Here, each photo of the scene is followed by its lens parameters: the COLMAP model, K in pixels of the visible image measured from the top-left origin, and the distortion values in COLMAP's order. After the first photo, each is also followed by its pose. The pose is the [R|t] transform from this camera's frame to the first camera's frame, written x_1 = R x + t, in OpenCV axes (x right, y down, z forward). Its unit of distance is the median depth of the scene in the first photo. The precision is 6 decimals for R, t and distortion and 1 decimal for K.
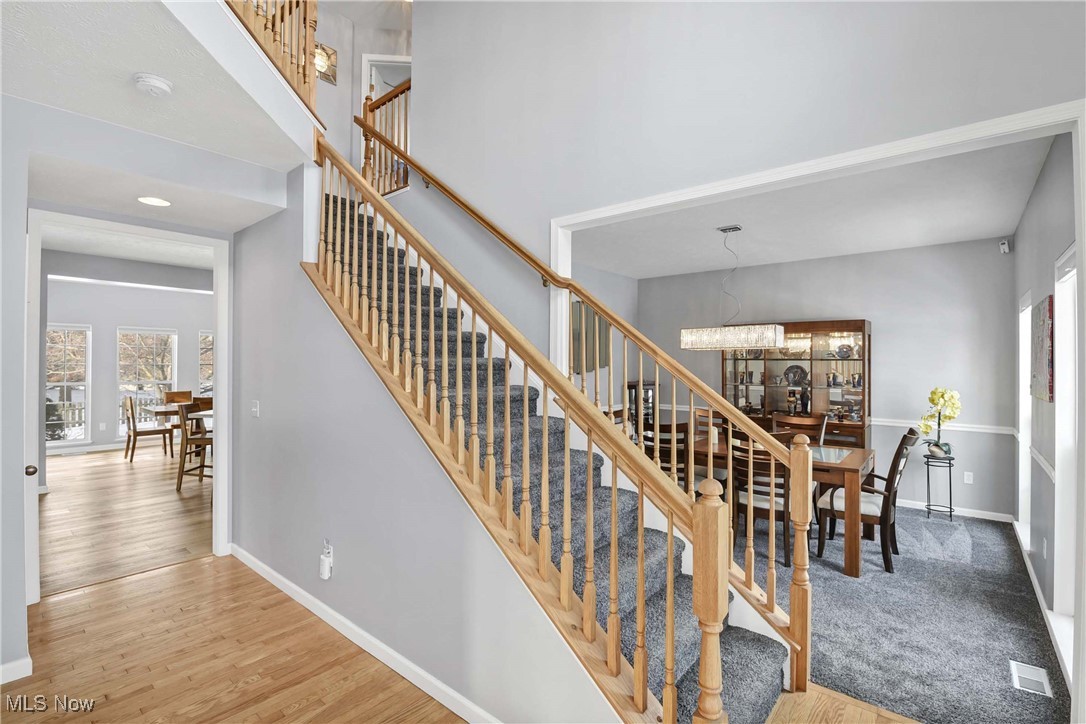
lens RADIAL K [[489.5, 0, 543.0], [0, 489.5, 362.0], [0, 0, 1]] dist [-0.017896, -0.001104]
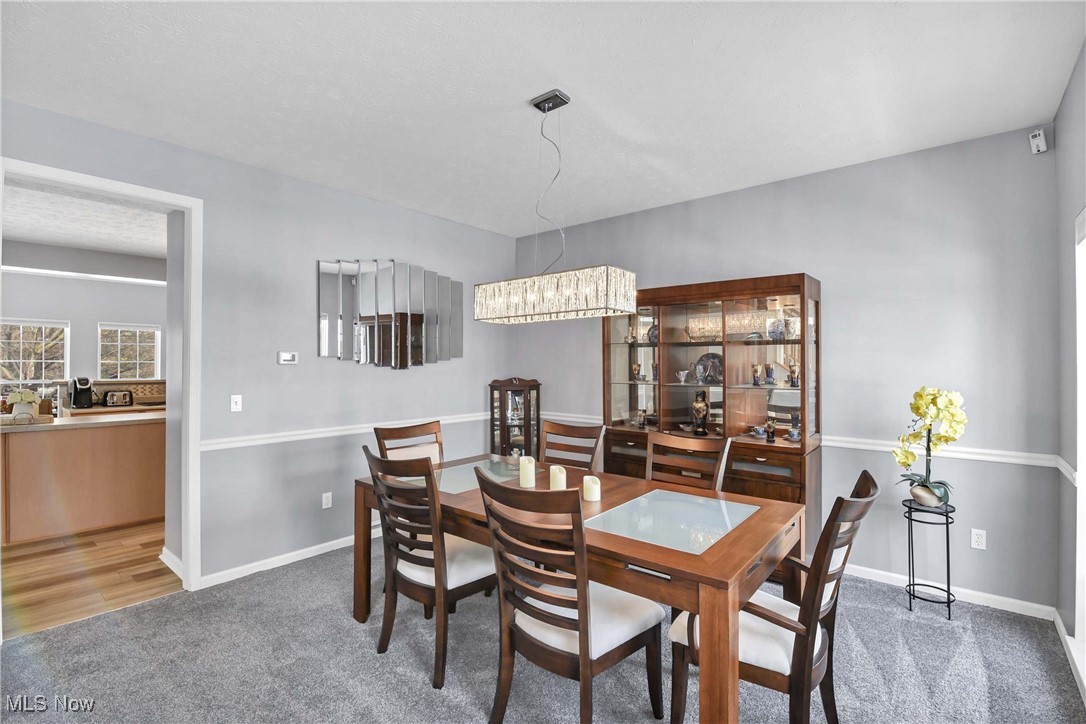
lens RADIAL K [[489.5, 0, 543.0], [0, 489.5, 362.0], [0, 0, 1]] dist [-0.017896, -0.001104]
pose [[0.999983, -0.004807, 0.003176, 0.353808], [0.004808, 0.999988, -0.000525, 0.021740], [-0.003173, 0.000540, 0.999995, 0.418645]]
